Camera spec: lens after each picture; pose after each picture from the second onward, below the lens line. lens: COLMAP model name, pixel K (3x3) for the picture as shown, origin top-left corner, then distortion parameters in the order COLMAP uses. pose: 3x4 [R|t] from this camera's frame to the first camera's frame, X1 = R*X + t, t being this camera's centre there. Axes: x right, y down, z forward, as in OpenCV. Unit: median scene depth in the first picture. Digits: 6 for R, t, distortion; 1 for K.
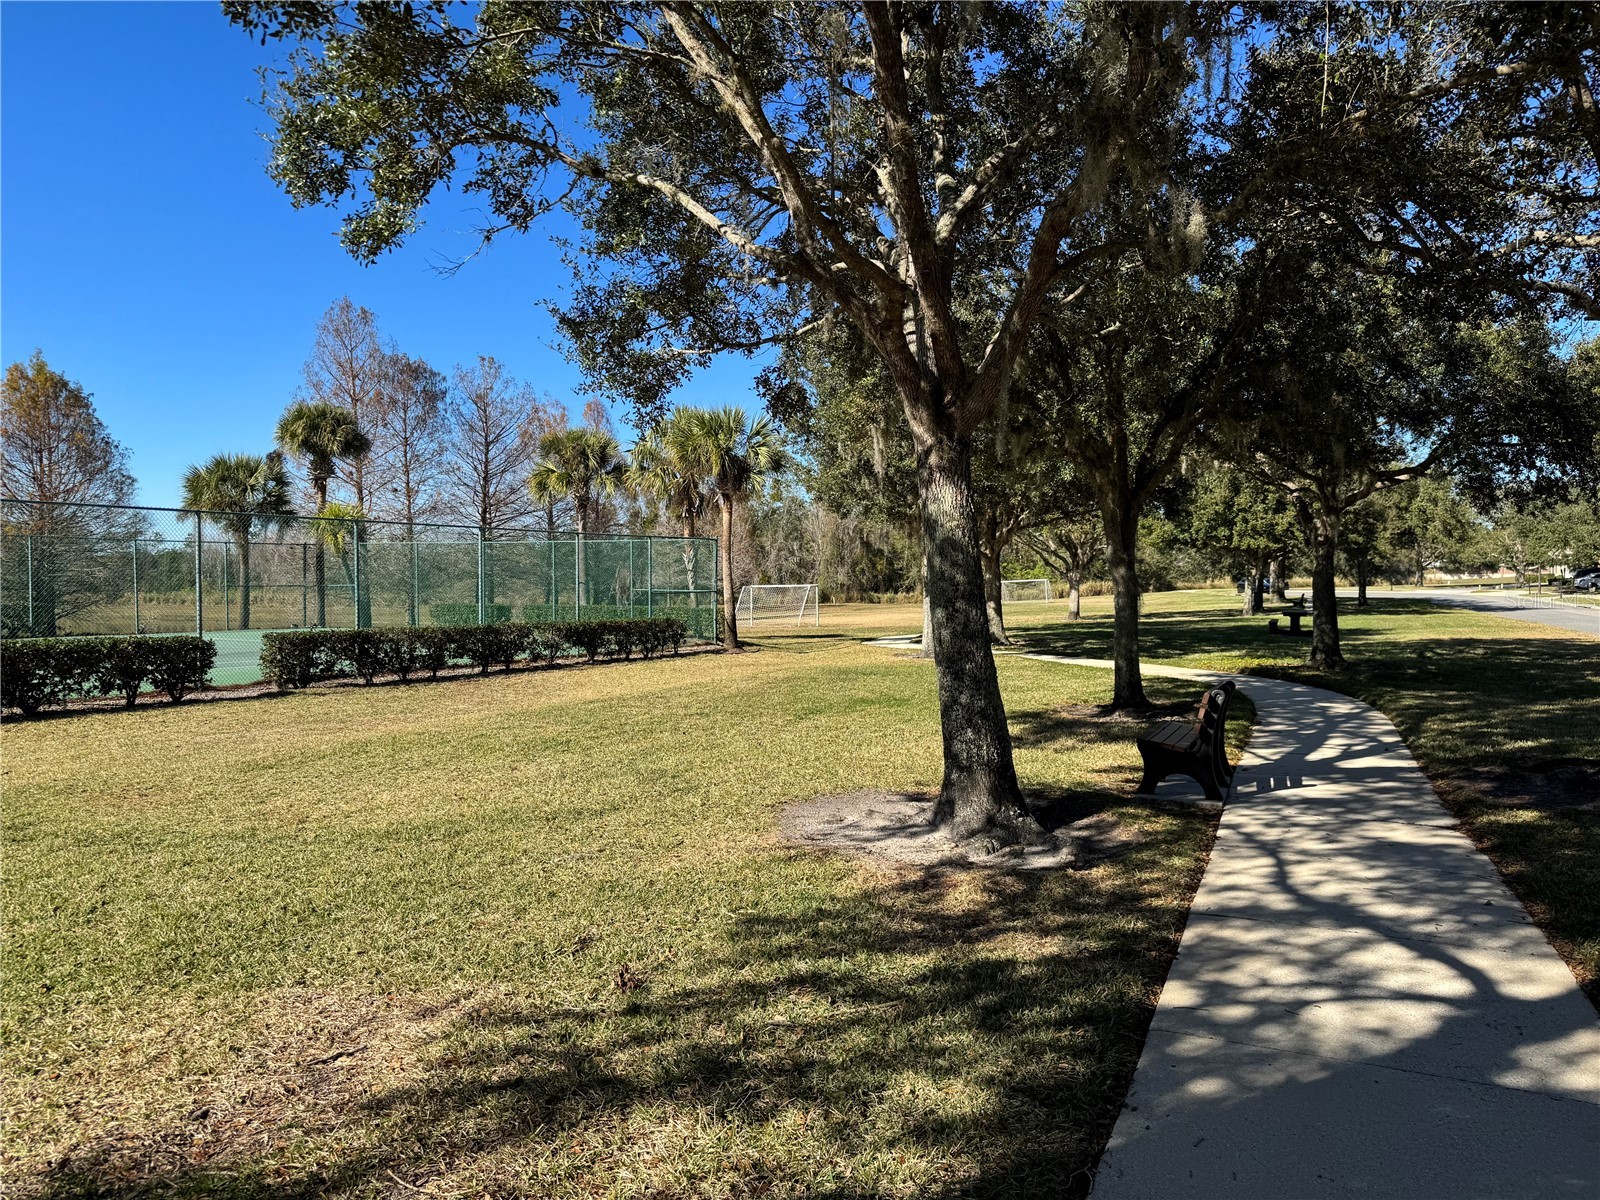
lens RADIAL K [[1114.3, 0, 800.5], [0, 1114.3, 602.0], [0, 0, 1]] dist [-0.008410, -0.003454]
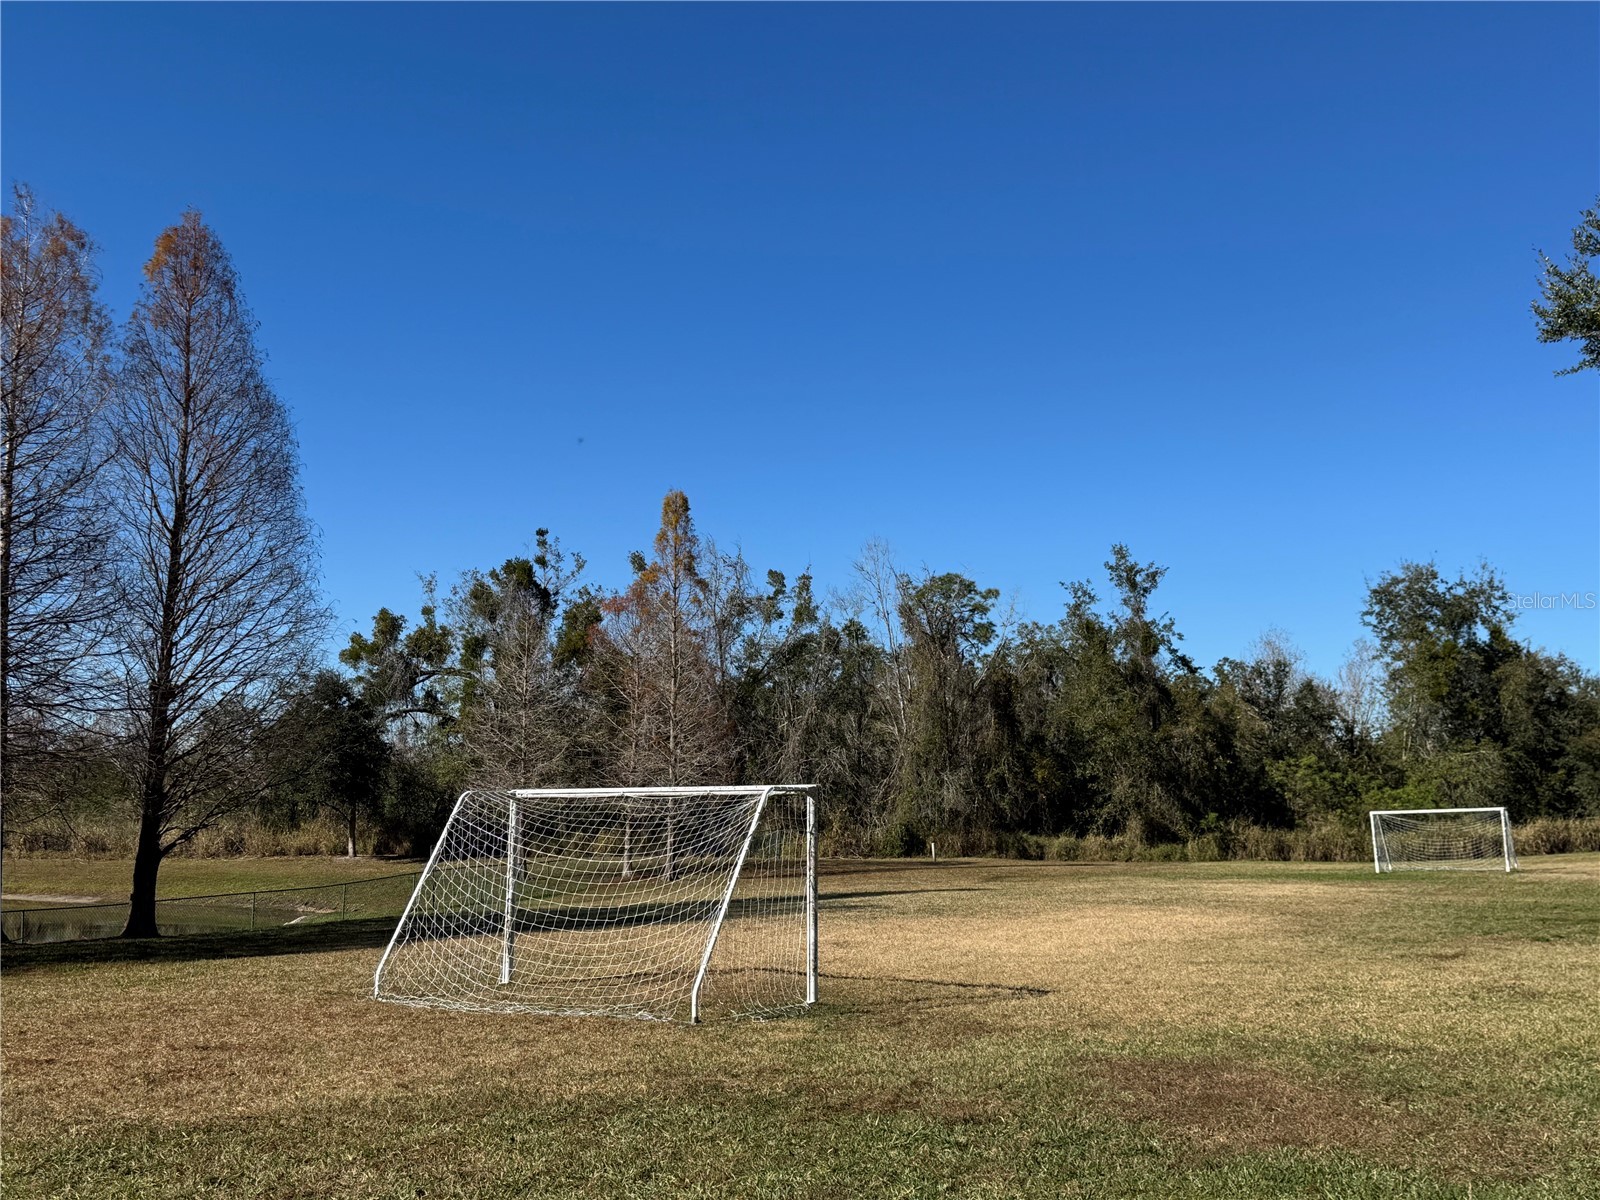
lens RADIAL K [[1673.8, 0, 797.6], [0, 1673.8, 598.8], [0, 0, 1]] dist [0.032319, 0.000000]
pose [[0.998052, 0.008681, -0.061783, 0.016709], [-0.017672, 0.989052, -0.146505, -0.001721], [0.059835, 0.147311, 0.987279, 0.349494]]
